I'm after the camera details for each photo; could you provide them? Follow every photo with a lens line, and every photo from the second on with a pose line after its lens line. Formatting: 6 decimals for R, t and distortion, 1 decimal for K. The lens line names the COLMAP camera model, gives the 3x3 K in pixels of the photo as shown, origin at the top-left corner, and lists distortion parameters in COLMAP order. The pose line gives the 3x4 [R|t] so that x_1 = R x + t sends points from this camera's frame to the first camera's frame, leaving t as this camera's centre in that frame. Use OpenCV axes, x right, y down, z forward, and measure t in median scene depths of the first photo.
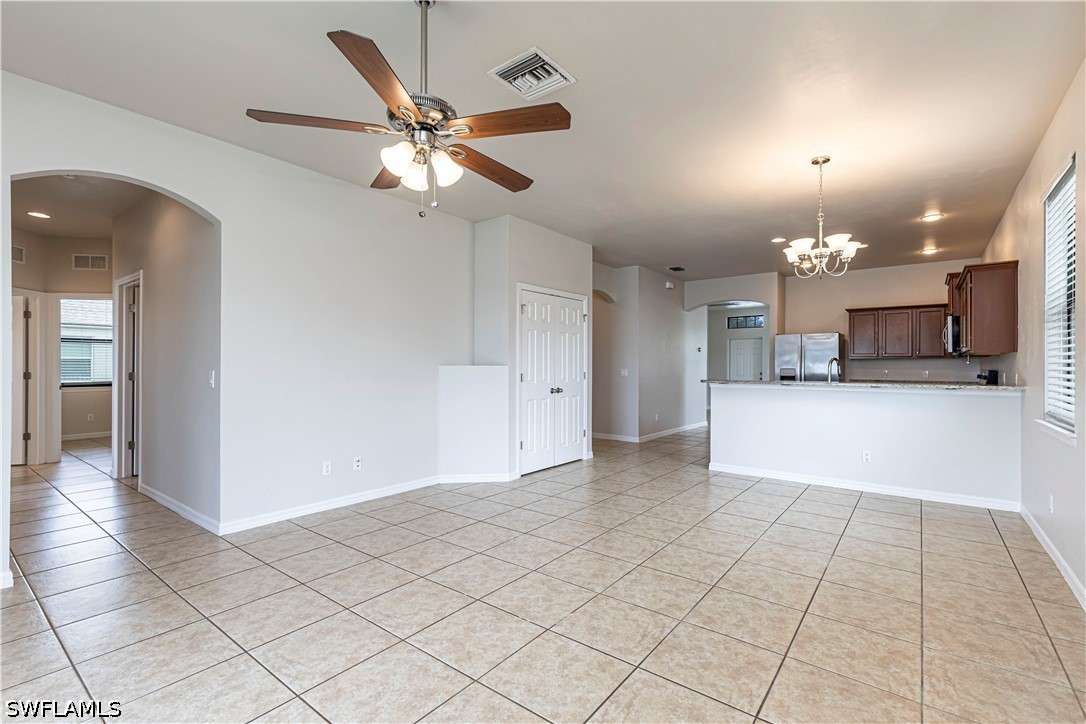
lens RADIAL K [[488.6, 0, 536.9], [0, 488.6, 367.2], [0, 0, 1]] dist [0.018812, -0.002833]
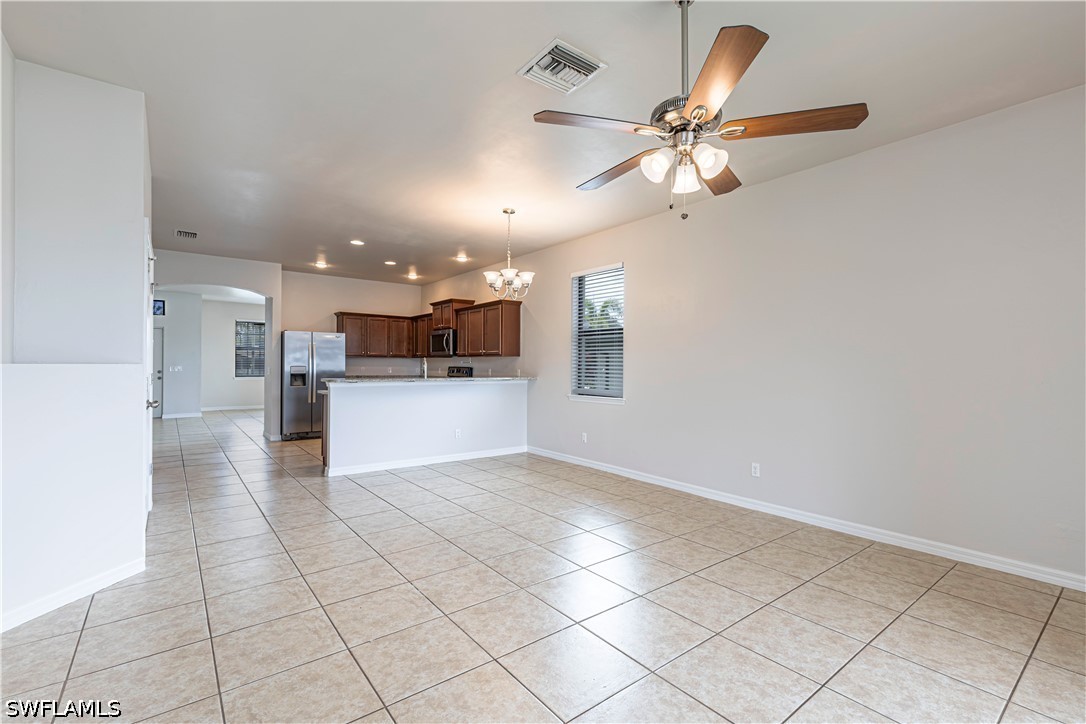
lens RADIAL K [[488.6, 0, 568.7], [0, 488.6, 366.7], [0, 0, 1]] dist [0.018812, -0.002833]
pose [[0.220959, -0.004072, 0.975275, -0.652229], [-0.003214, 0.999983, 0.004903, -0.005147], [-0.975278, -0.004217, 0.220942, 0.524276]]
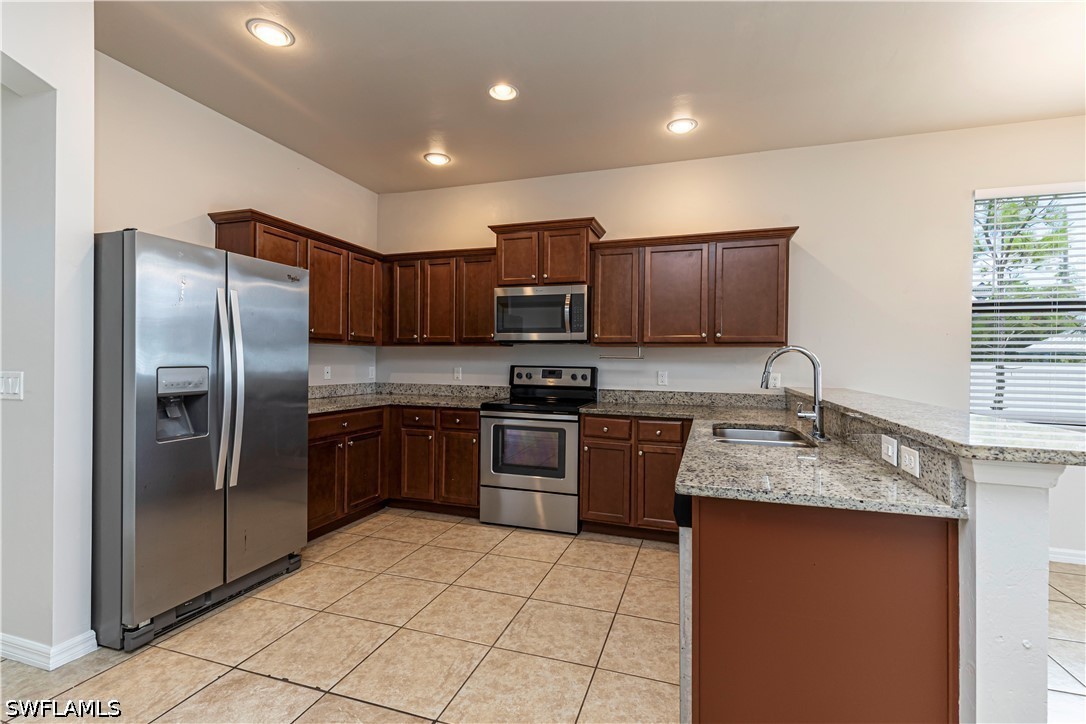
lens RADIAL K [[488.6, 0, 554.6], [0, 488.6, 366.4], [0, 0, 1]] dist [0.018812, -0.002833]
pose [[-0.358928, -0.013597, 0.933266, 0.333868], [-0.009723, 0.999894, 0.010828, -0.004663], [-0.933315, -0.005188, -0.359022, 1.790221]]
